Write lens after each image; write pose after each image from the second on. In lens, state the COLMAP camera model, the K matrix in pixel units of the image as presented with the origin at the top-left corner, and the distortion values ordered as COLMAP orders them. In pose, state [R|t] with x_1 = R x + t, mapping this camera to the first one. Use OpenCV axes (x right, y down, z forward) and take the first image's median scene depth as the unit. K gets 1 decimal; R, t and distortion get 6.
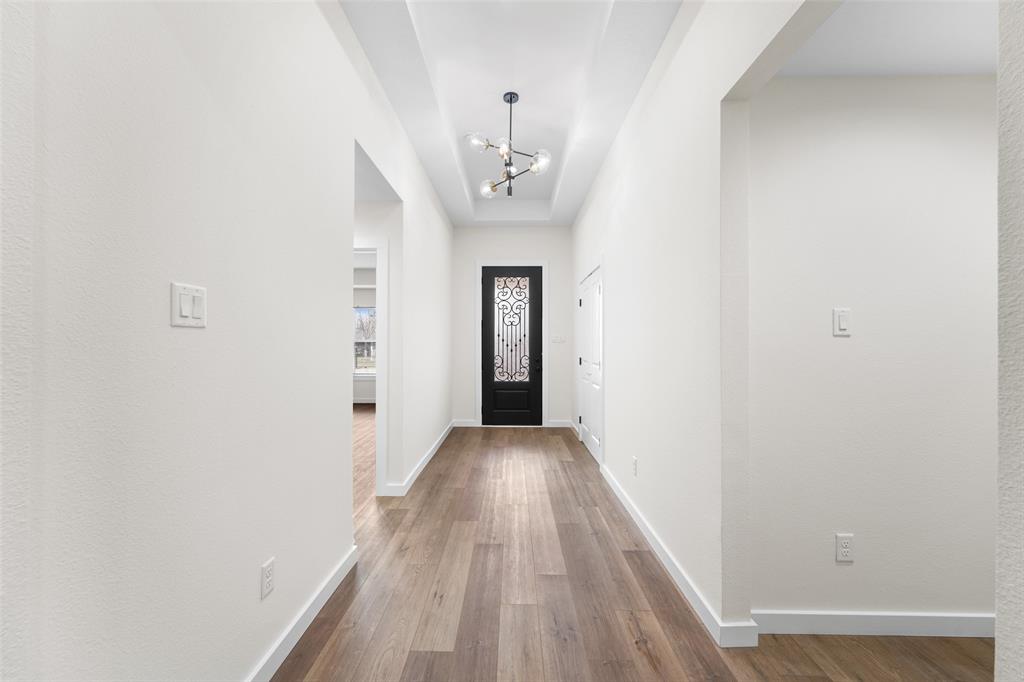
lens RADIAL K [[403.1, 0, 507.5], [0, 403.1, 345.8], [0, 0, 1]] dist [-0.000278, -0.000163]
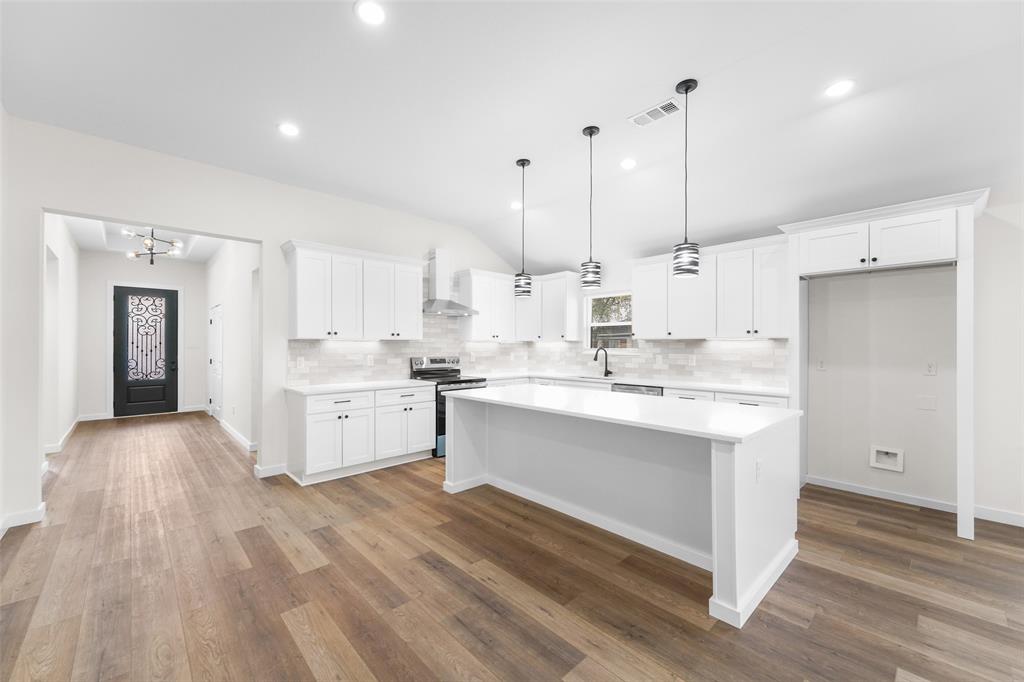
lens RADIAL K [[403.1, 0, 507.5], [0, 403.1, 345.8], [0, 0, 1]] dist [-0.000278, -0.000163]
pose [[0.722328, 0.001537, 0.691549, -0.046409], [-0.000281, 0.999998, -0.001928, -0.014946], [-0.691551, 0.001198, 0.722327, -0.689551]]
